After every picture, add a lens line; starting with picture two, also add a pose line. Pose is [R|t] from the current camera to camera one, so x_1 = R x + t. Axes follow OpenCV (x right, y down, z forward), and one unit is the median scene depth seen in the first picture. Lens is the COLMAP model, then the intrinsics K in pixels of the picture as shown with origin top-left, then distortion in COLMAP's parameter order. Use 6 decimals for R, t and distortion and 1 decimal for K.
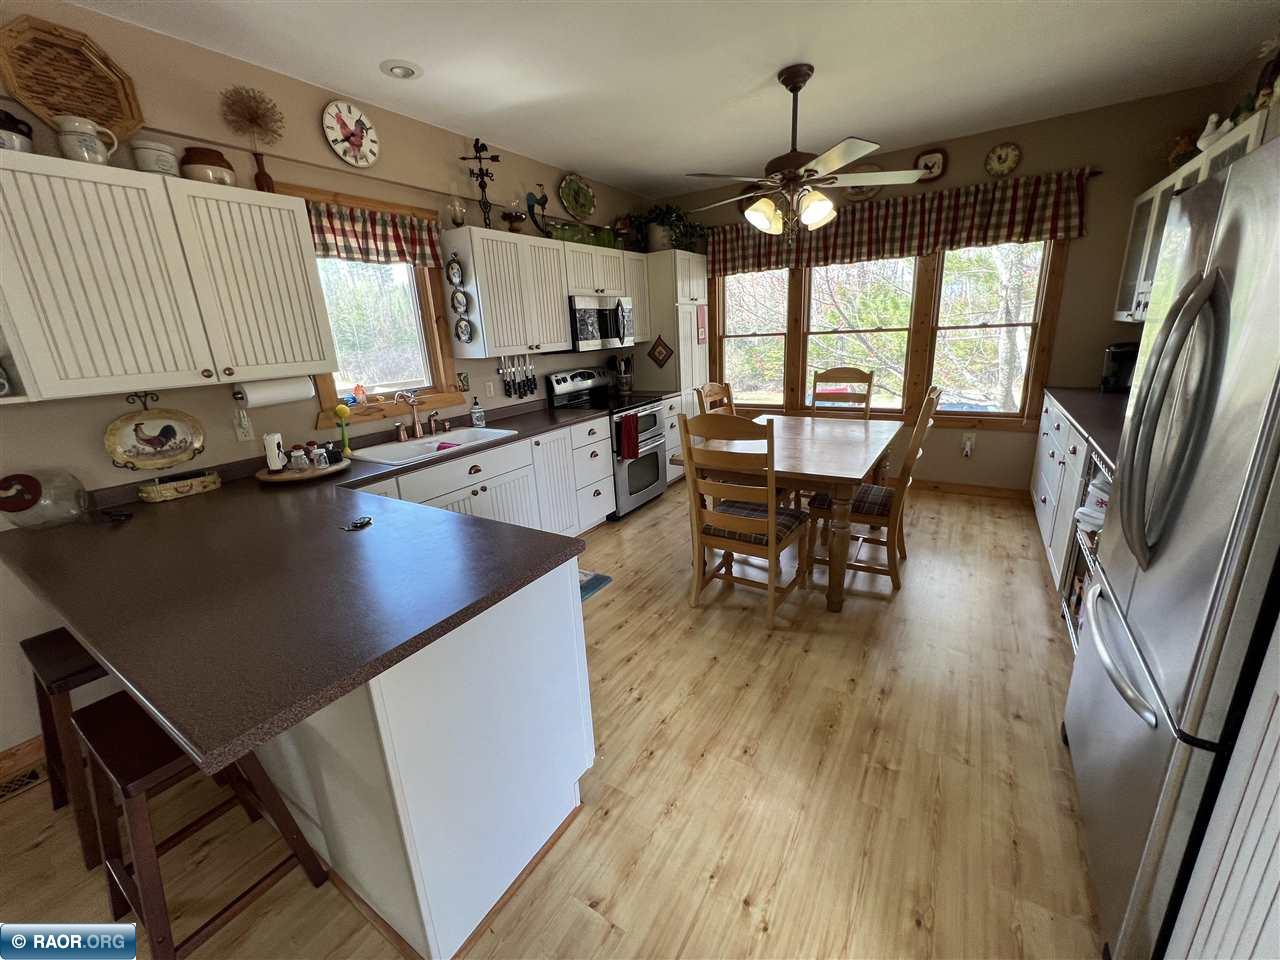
lens RADIAL K [[521.3, 0, 640.0], [0, 521.3, 480.0], [0, 0, 1]] dist [0.000777, 0.000823]
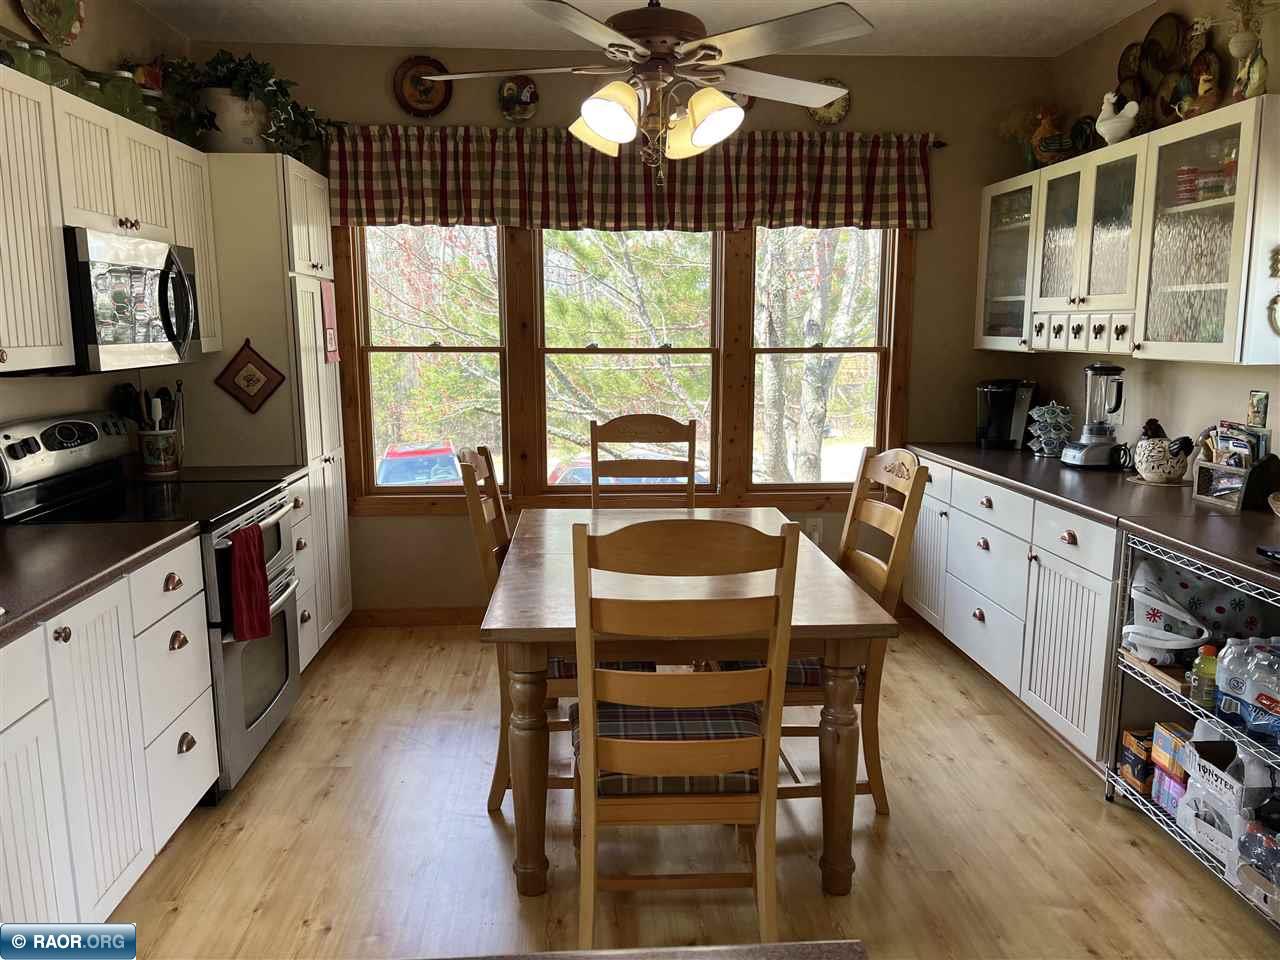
lens RADIAL K [[973.7, 0, 640.0], [0, 973.7, 480.0], [0, 0, 1]] dist [0.074708, -0.088084]
pose [[0.802605, -0.040667, 0.595123, -0.228082], [0.124374, 0.987155, -0.100280, -0.048233], [-0.583400, 0.154503, 0.797354, 0.212136]]
